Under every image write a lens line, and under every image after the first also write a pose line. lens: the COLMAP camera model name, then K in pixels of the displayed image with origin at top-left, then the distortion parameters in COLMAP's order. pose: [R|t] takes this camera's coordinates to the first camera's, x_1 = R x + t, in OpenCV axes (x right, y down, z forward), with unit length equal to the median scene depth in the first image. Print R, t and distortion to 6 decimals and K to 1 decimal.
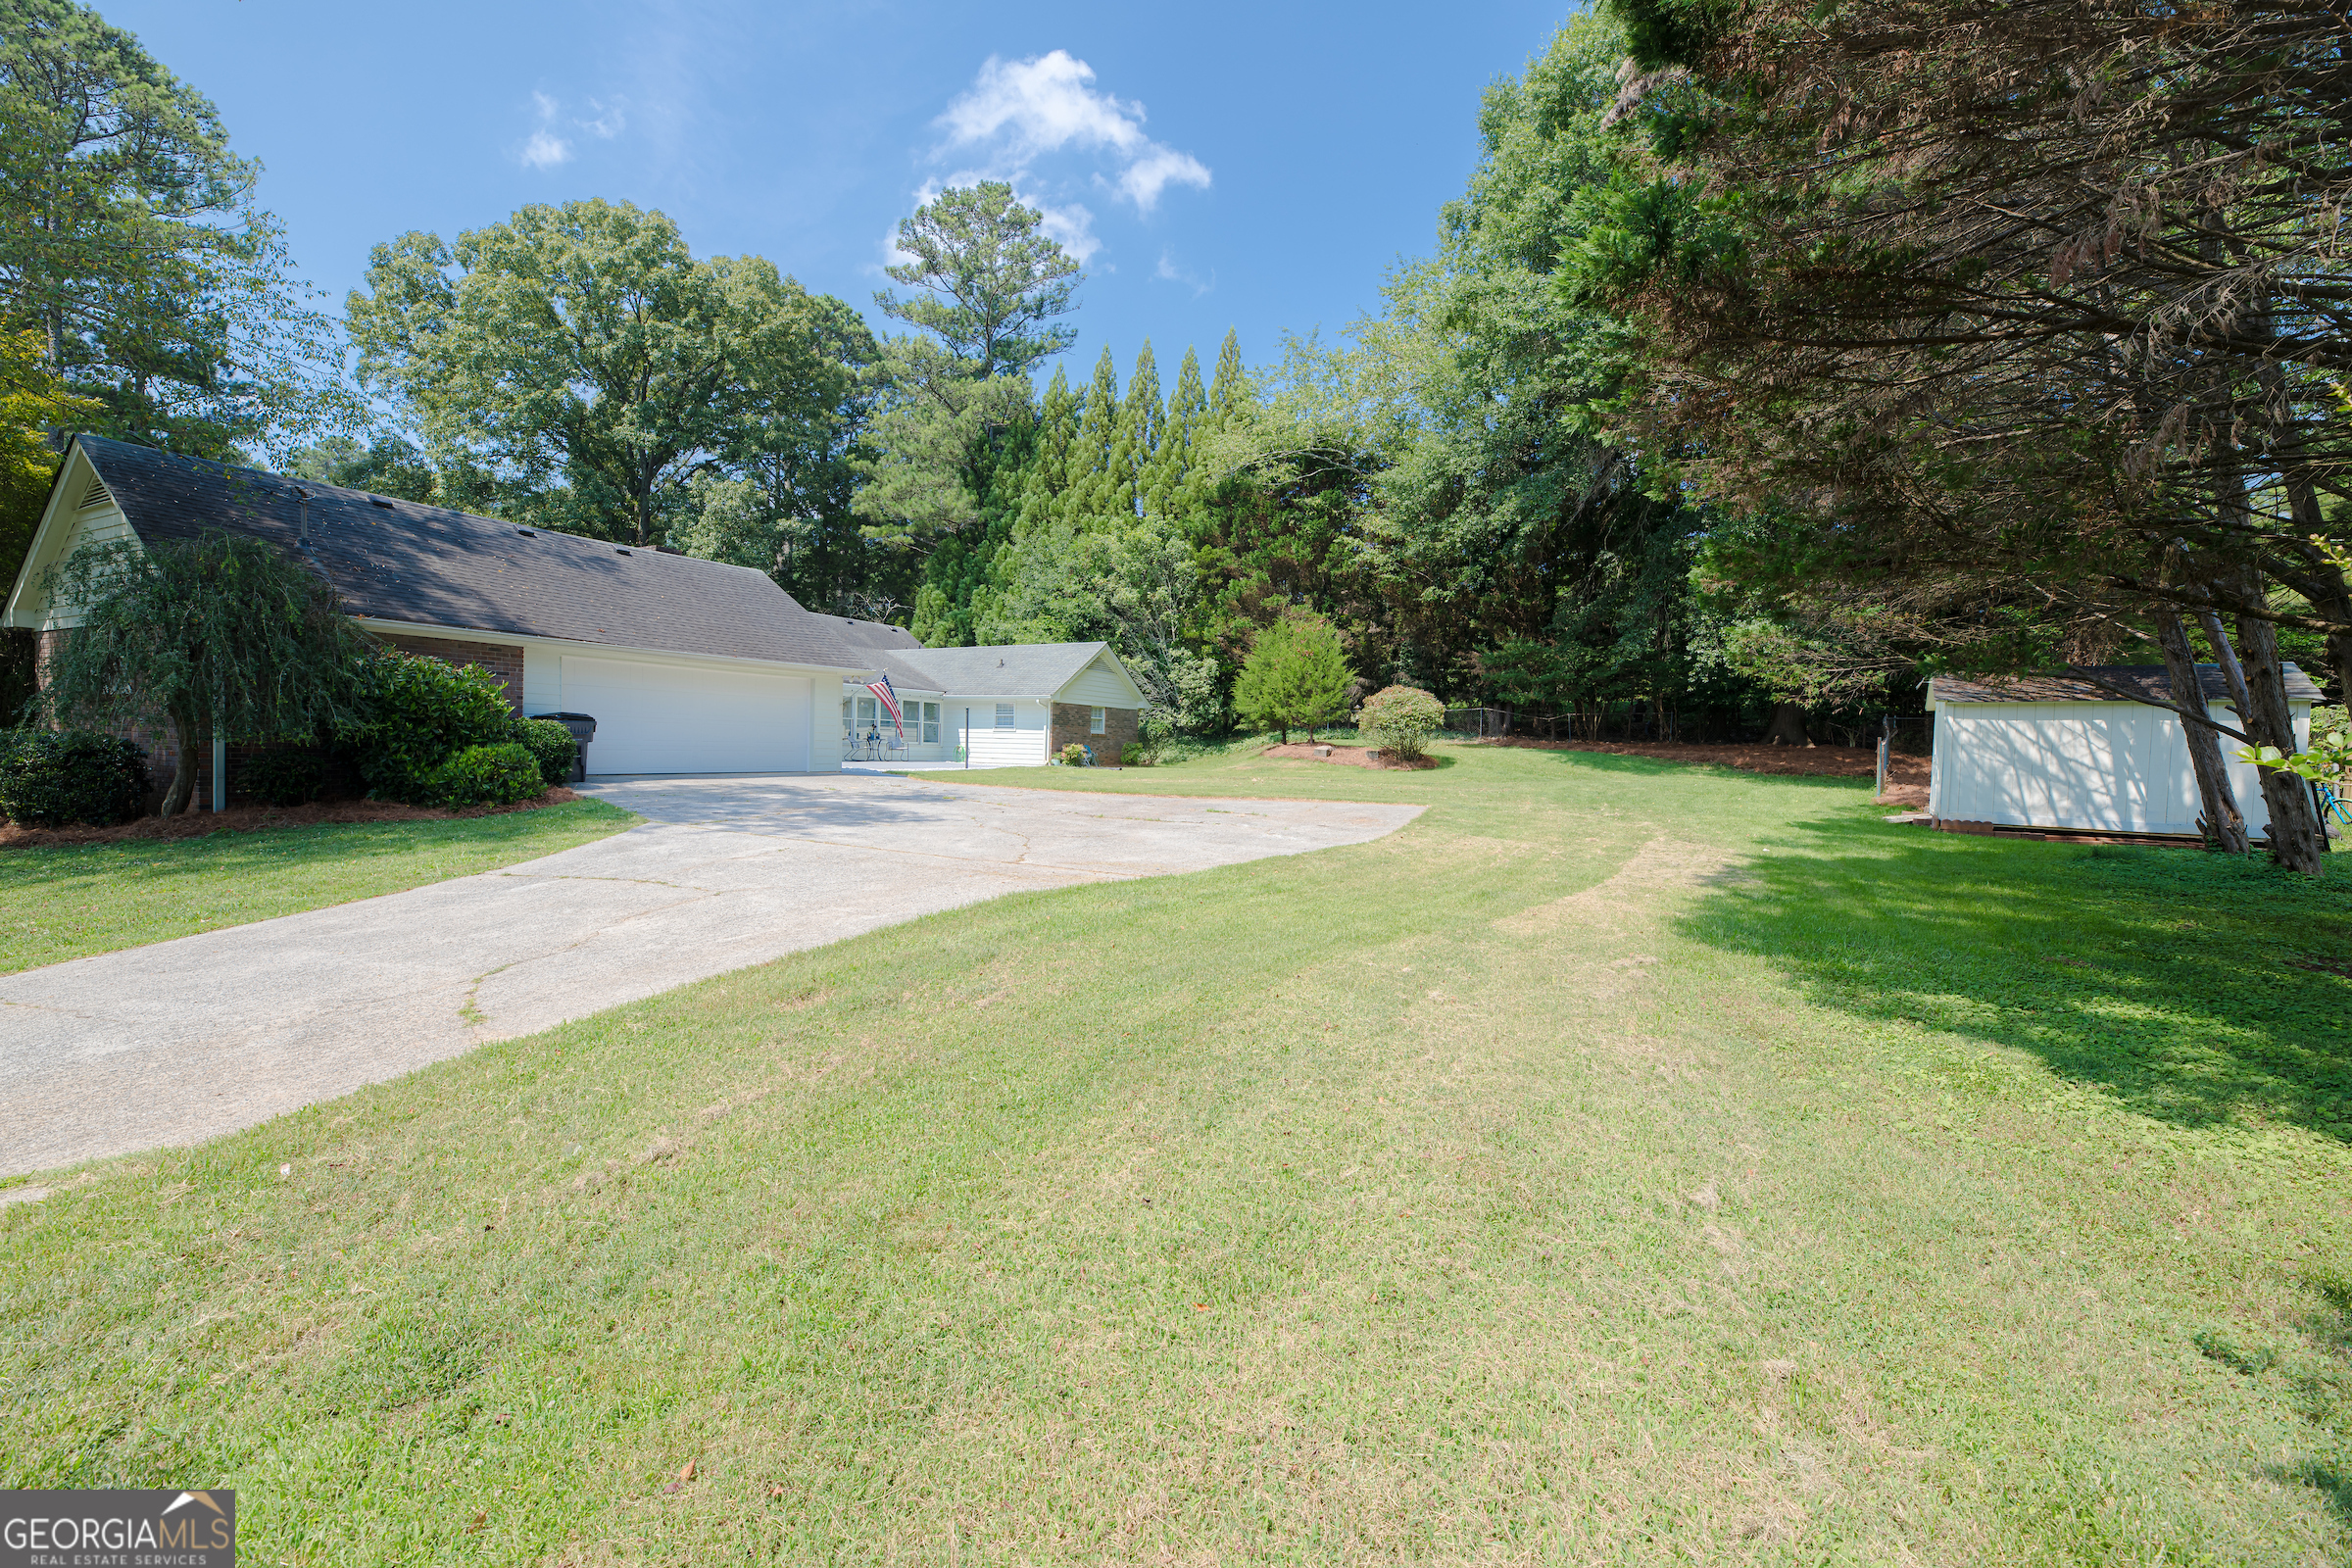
lens RADIAL K [[926.6, 0, 1176.0], [0, 926.6, 784.0], [0, 0, 1]] dist [-0.000311, 0.000003]
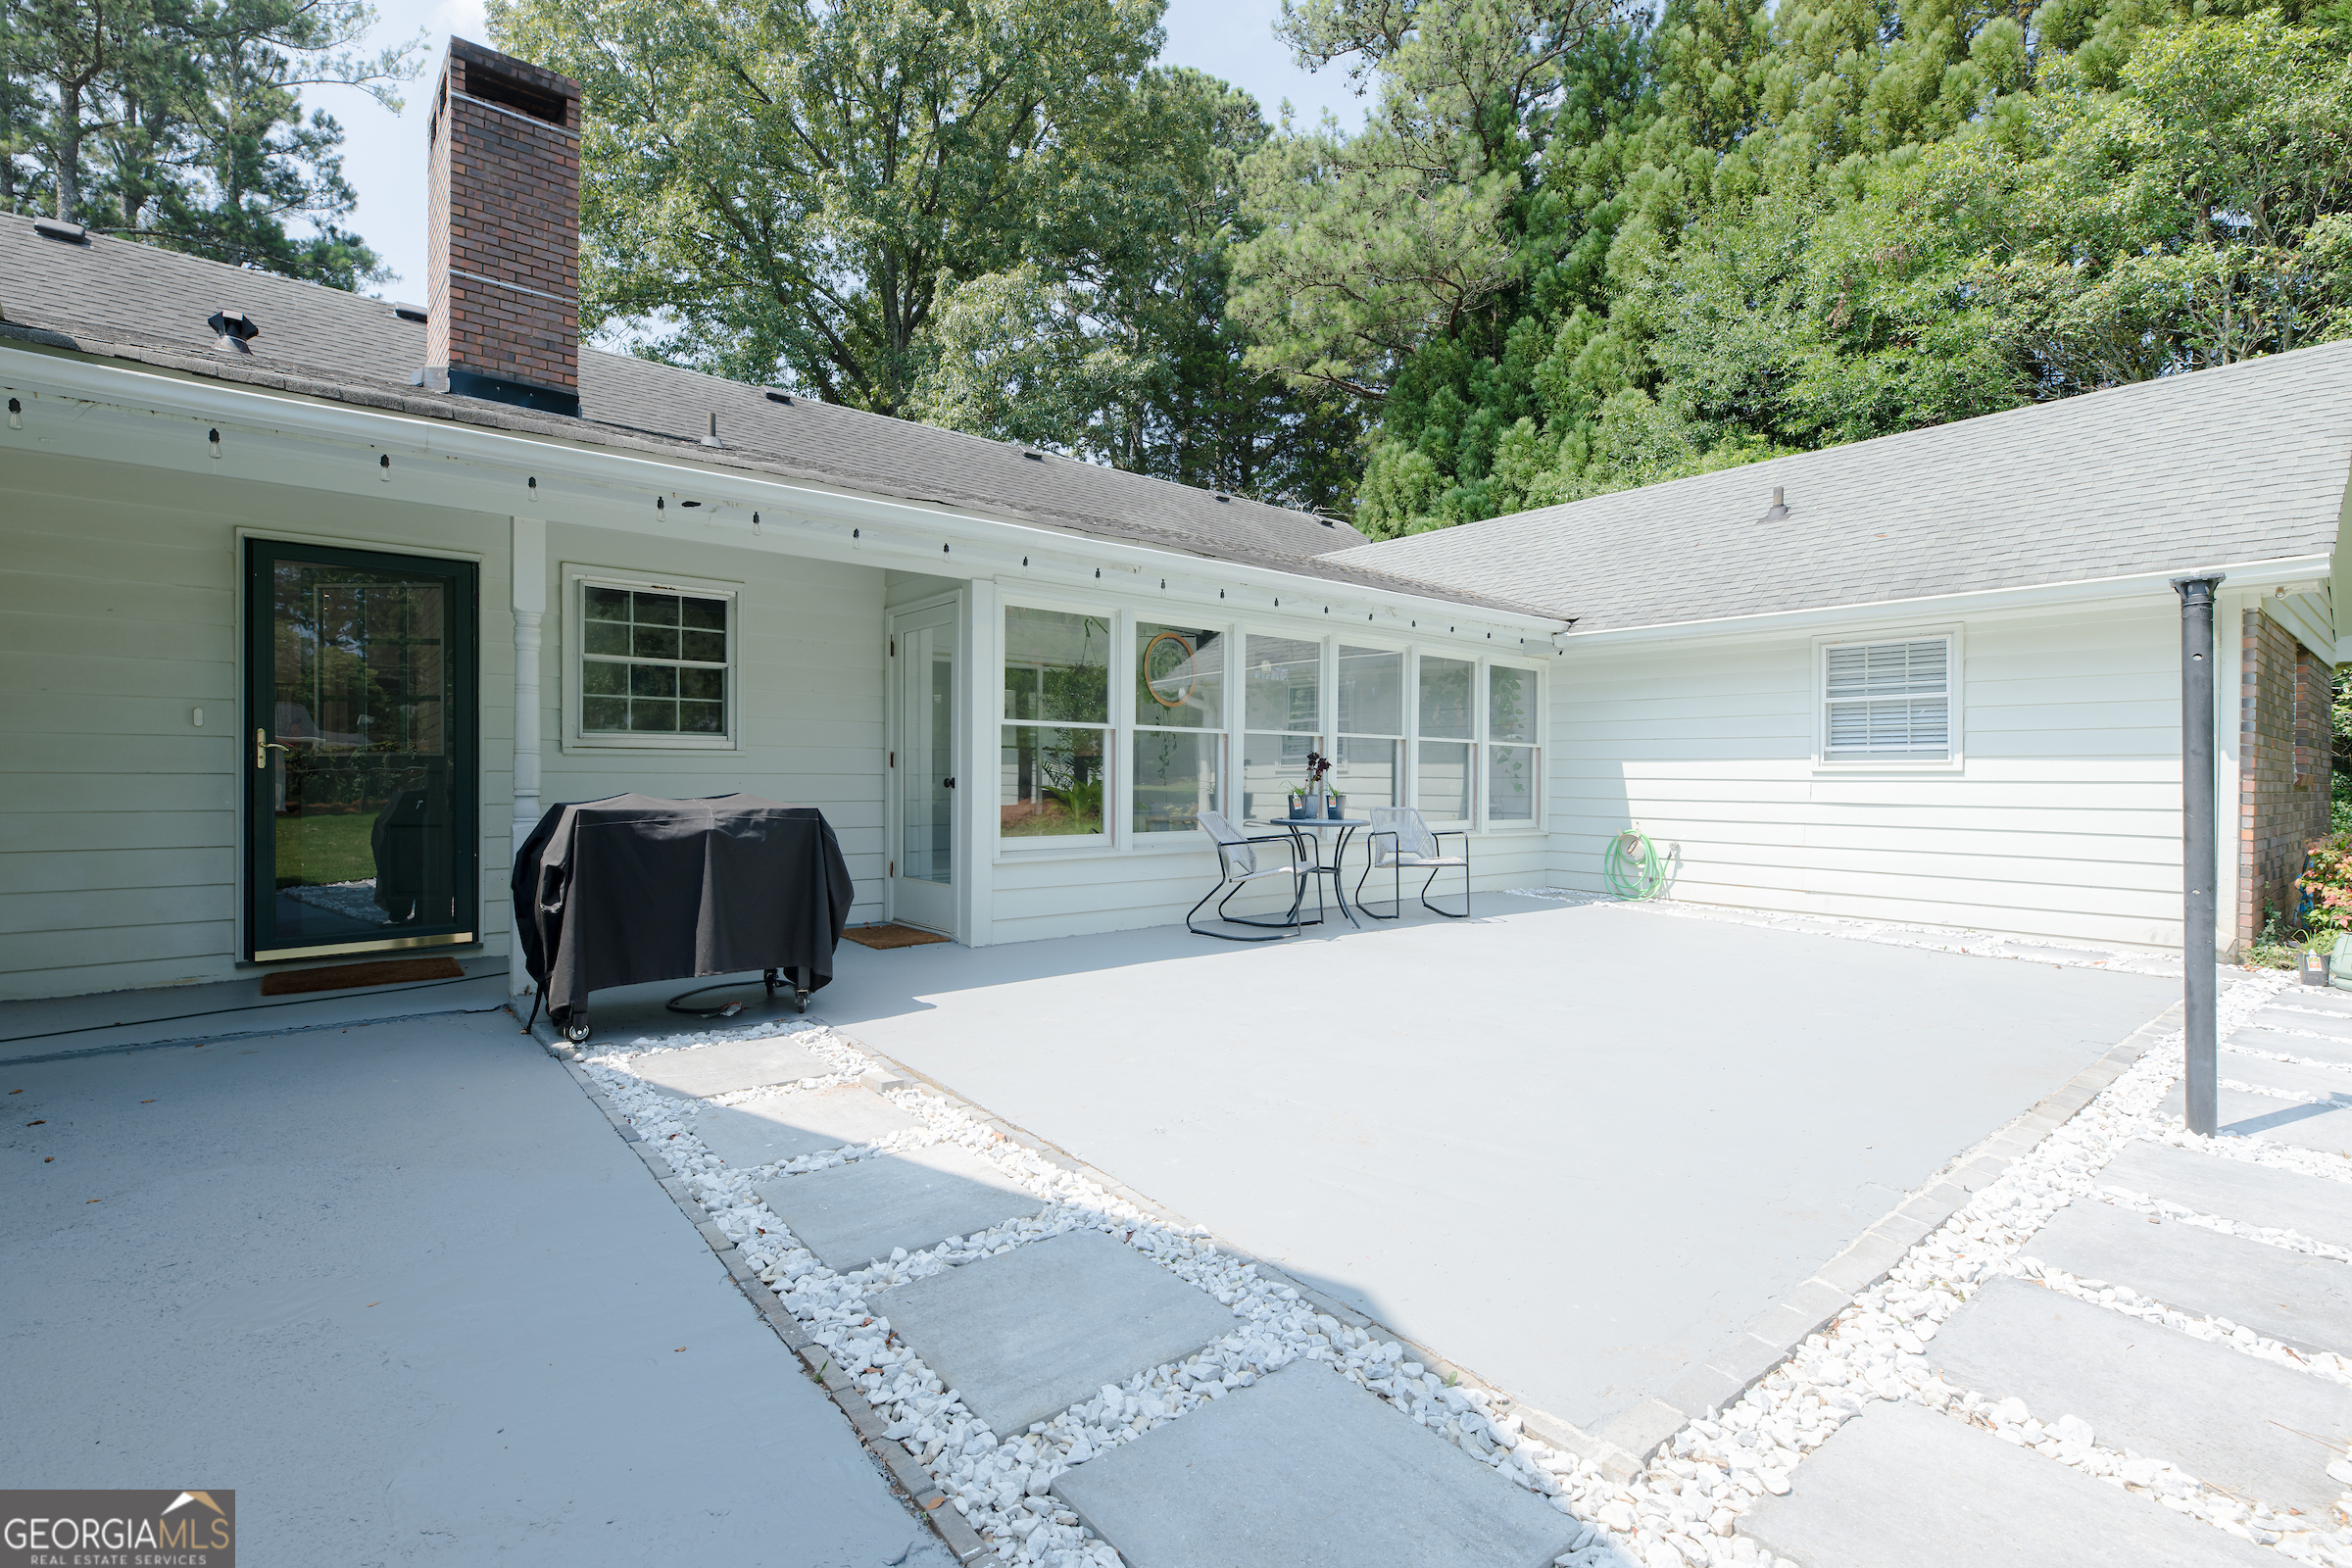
lens RADIAL K [[1053.3, 0, 1176.0], [0, 1053.3, 784.0], [0, 0, 1]] dist [-0.002370, -0.000506]
pose [[0.925681, -0.018508, -0.377852, -0.186581], [0.002792, 0.999110, -0.042097, -0.033493], [0.378295, 0.037914, 0.924909, 0.536173]]
